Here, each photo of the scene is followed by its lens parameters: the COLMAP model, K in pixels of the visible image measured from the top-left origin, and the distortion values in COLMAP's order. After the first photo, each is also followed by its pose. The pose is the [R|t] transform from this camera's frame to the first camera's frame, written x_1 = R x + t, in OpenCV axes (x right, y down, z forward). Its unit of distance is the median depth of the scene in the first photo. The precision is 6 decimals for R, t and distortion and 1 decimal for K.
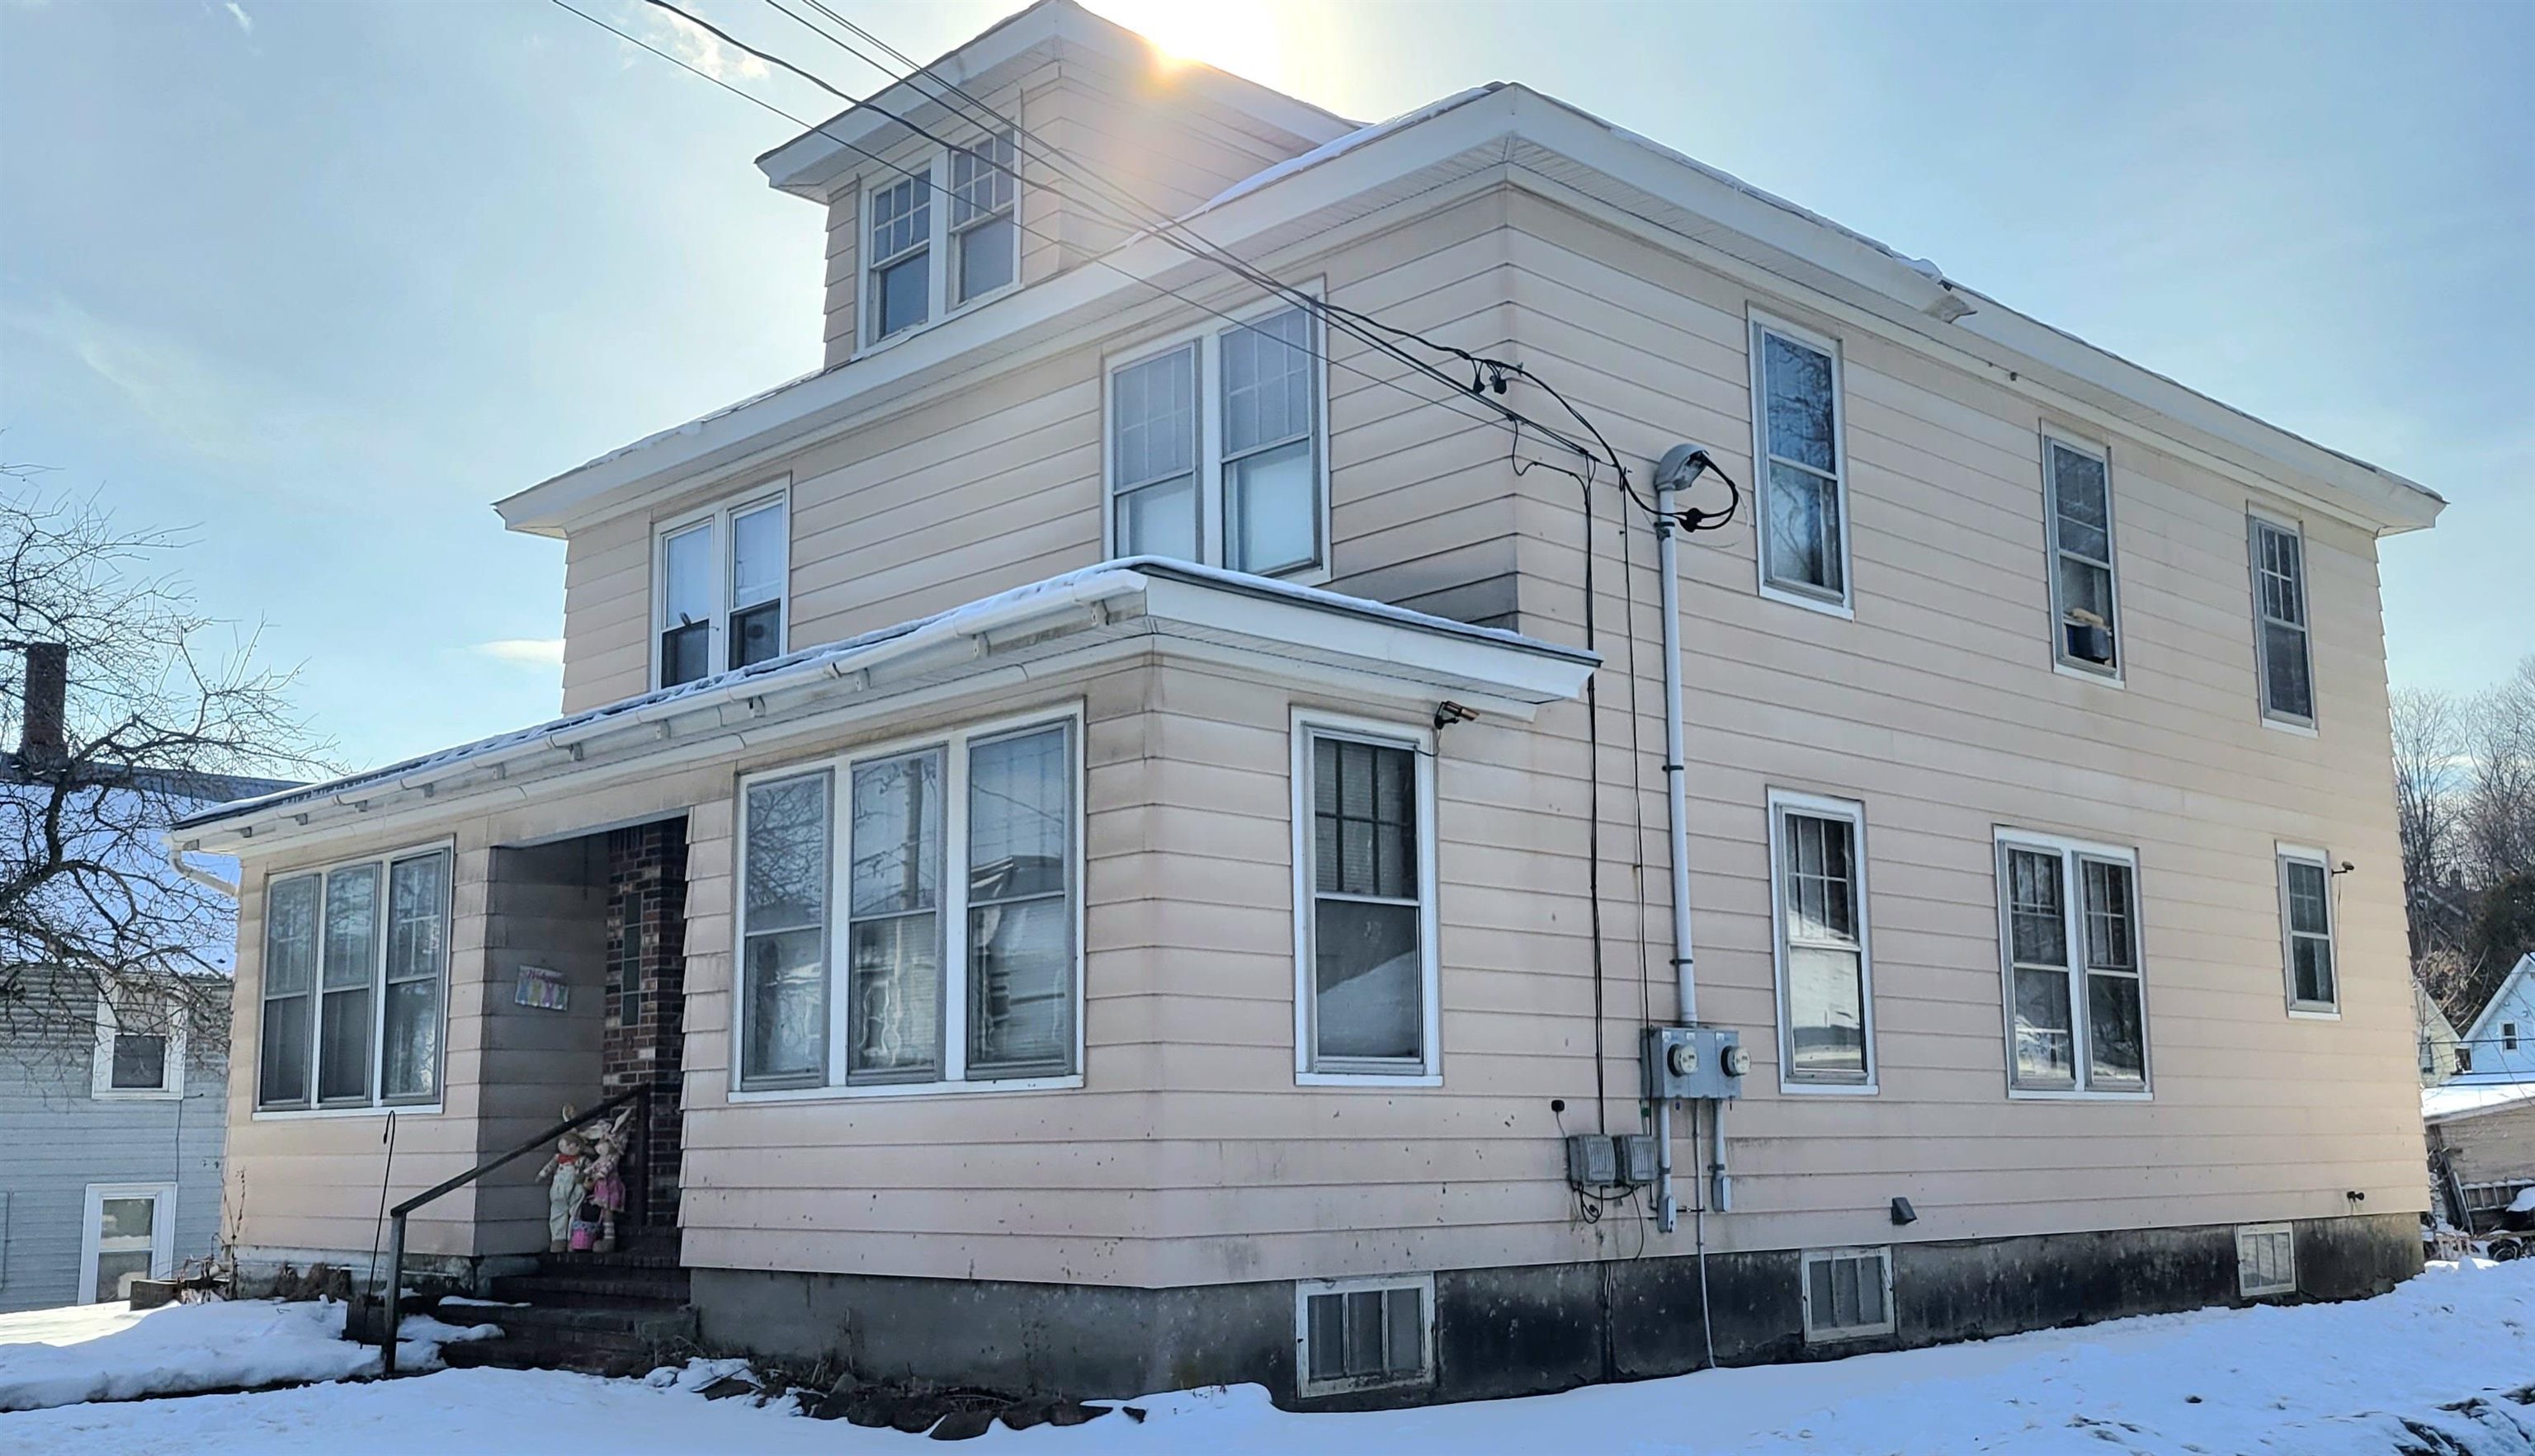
lens RADIAL K [[2449.4, 0, 1266.6], [0, 2449.4, 751.0], [0, 0, 1]] dist [0.018997, 0.000000]
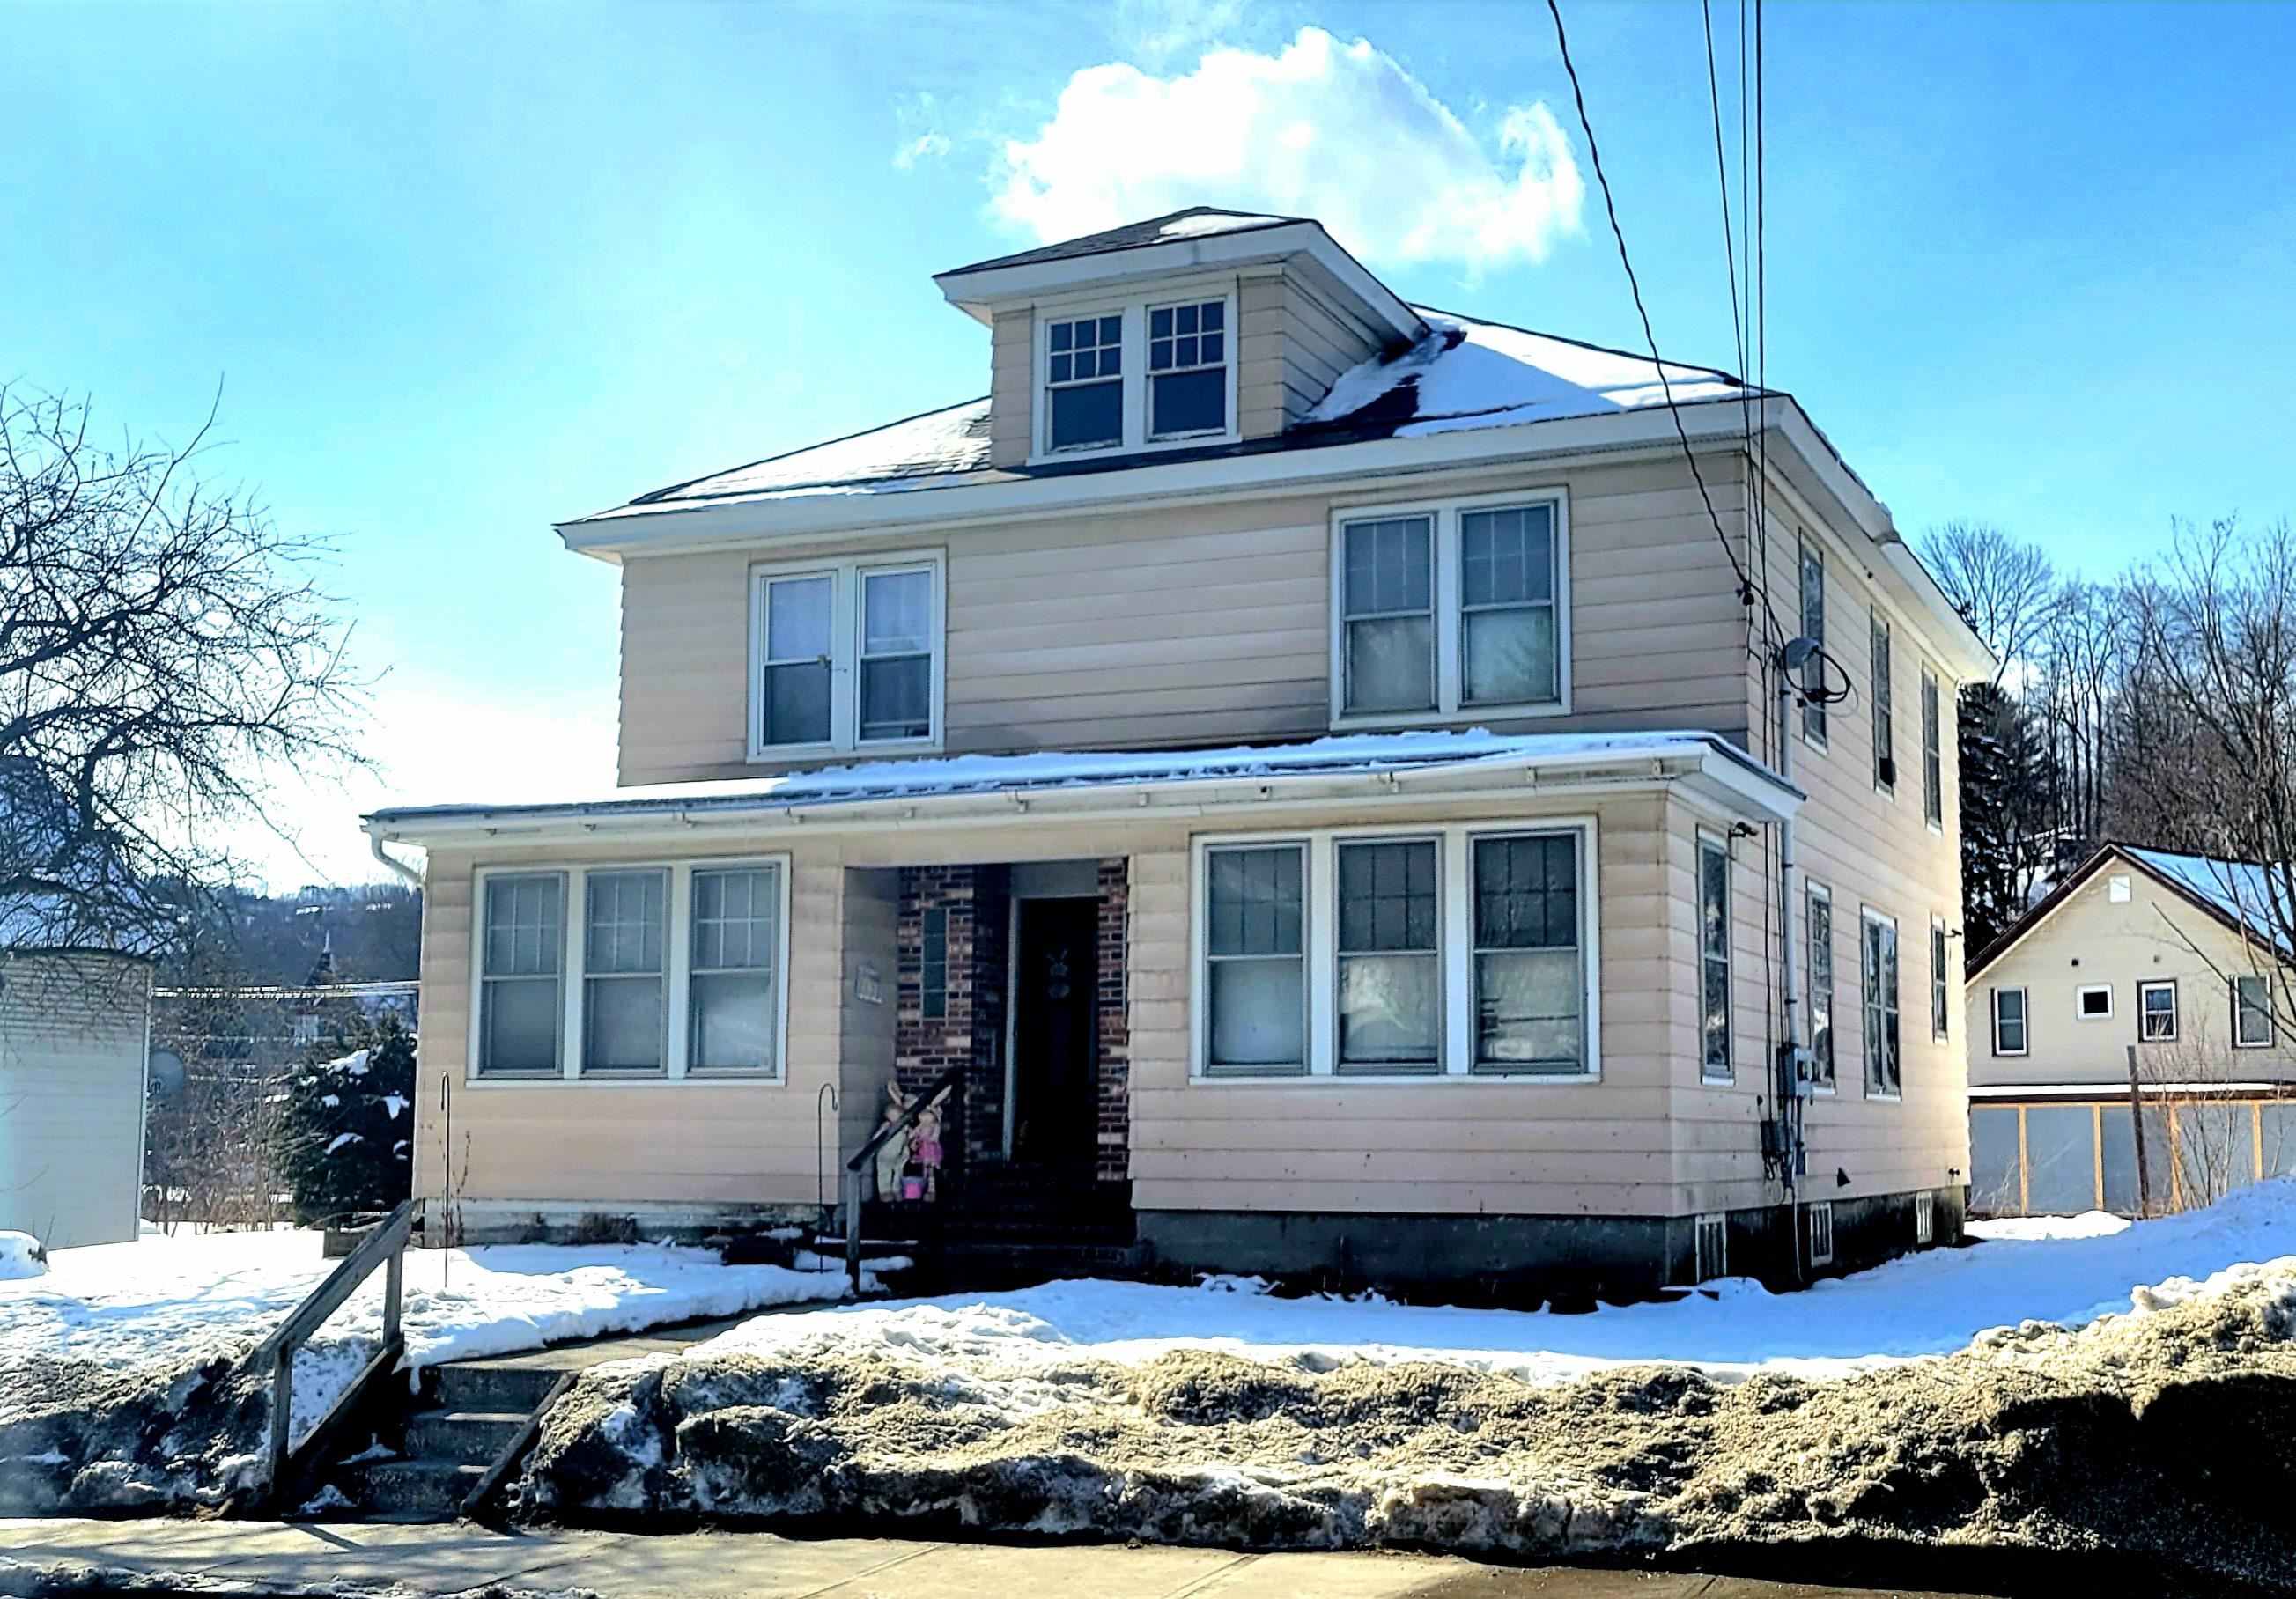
lens RADIAL K [[2760.9, 0, 1149.7], [0, 2760.9, 789.5], [0, 0, 1]] dist [0.019191, 0.000000]
pose [[0.923832, 0.061591, 0.377812, -0.697750], [-0.074589, 0.997017, 0.019852, -0.036950], [-0.375462, -0.046520, 0.925670, -0.309024]]
